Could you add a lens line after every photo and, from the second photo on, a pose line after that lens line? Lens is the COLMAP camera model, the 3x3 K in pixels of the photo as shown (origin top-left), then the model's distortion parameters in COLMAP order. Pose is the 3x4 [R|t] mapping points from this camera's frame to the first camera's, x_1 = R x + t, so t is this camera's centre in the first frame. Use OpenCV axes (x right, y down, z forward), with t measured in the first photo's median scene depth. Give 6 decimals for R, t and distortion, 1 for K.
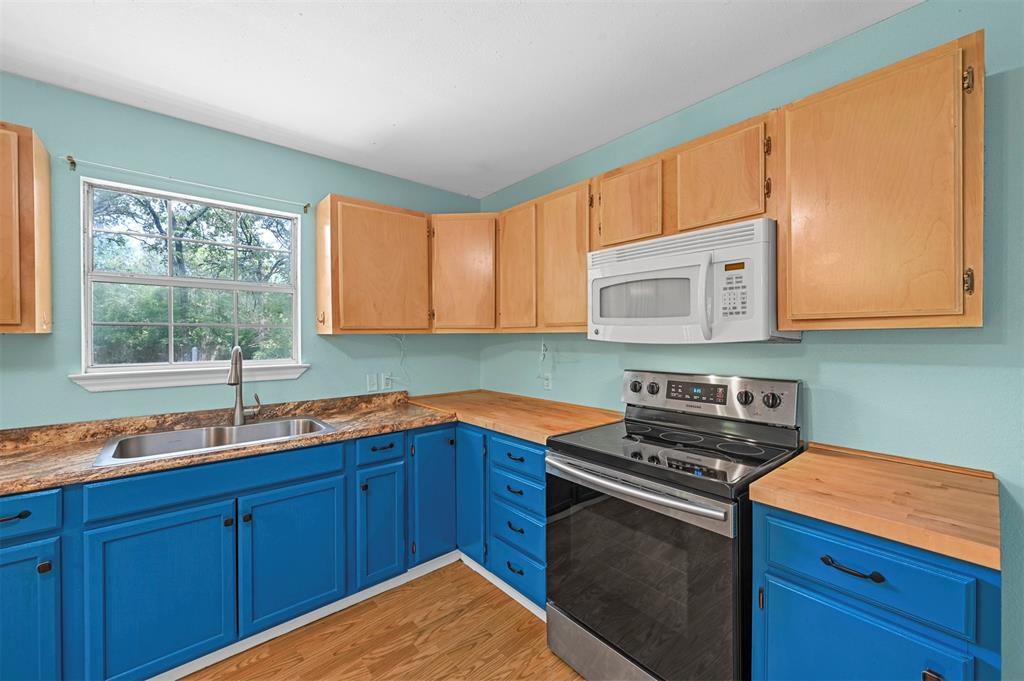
lens RADIAL K [[404.2, 0, 509.5], [0, 404.2, 339.2], [0, 0, 1]] dist [-0.001115, 0.001055]
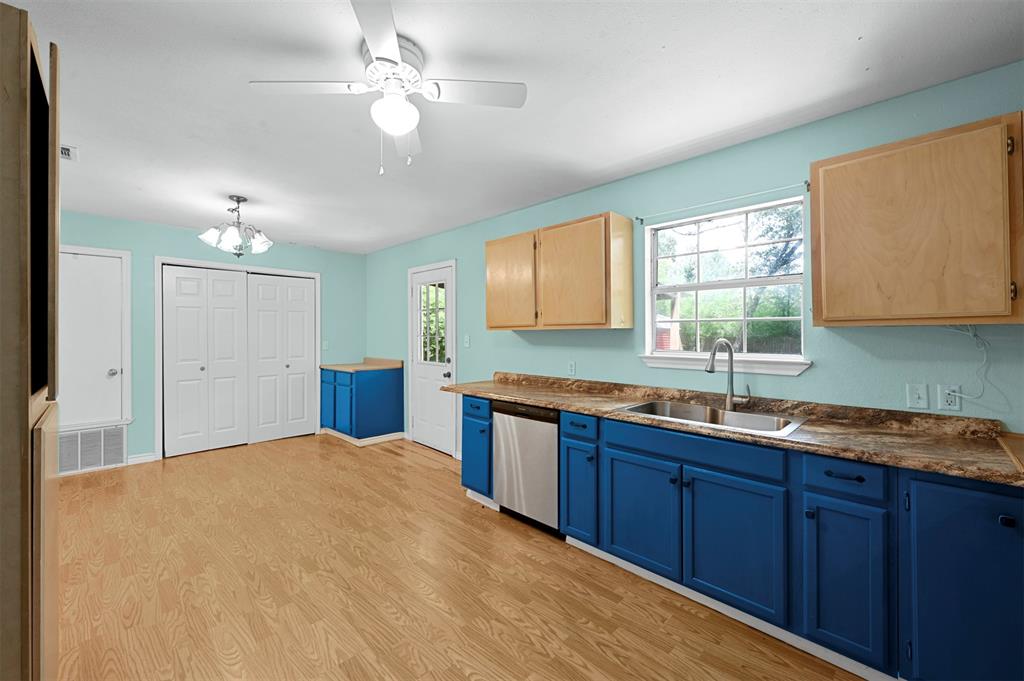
lens RADIAL K [[404.2, 0, 506.2], [0, 404.2, 330.9], [0, 0, 1]] dist [-0.001115, 0.001055]
pose [[0.078054, -0.000143, -0.996949, 0.413557], [-0.003610, 0.999993, -0.000426, -0.001968], [0.996943, 0.003632, 0.078053, 0.330131]]
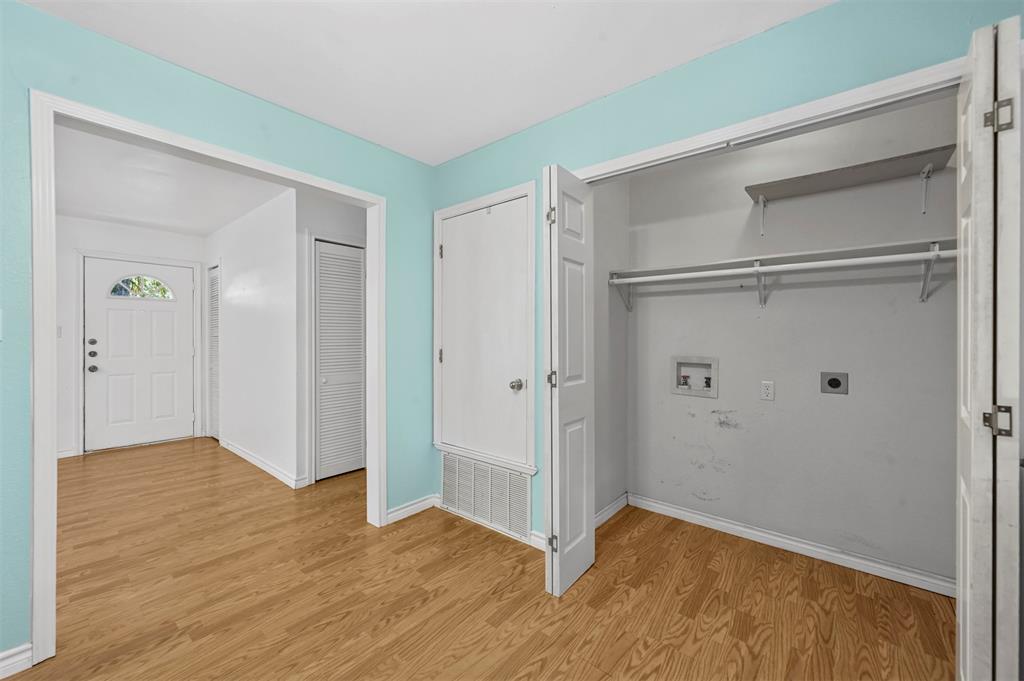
lens RADIAL K [[404.2, 0, 504.8], [0, 404.2, 341.3], [0, 0, 1]] dist [-0.001115, 0.001055]
pose [[-0.987510, 0.009195, -0.157287, -1.568913], [0.005938, 0.999758, 0.021162, 0.051130], [0.157444, 0.019964, -0.987326, -0.267338]]
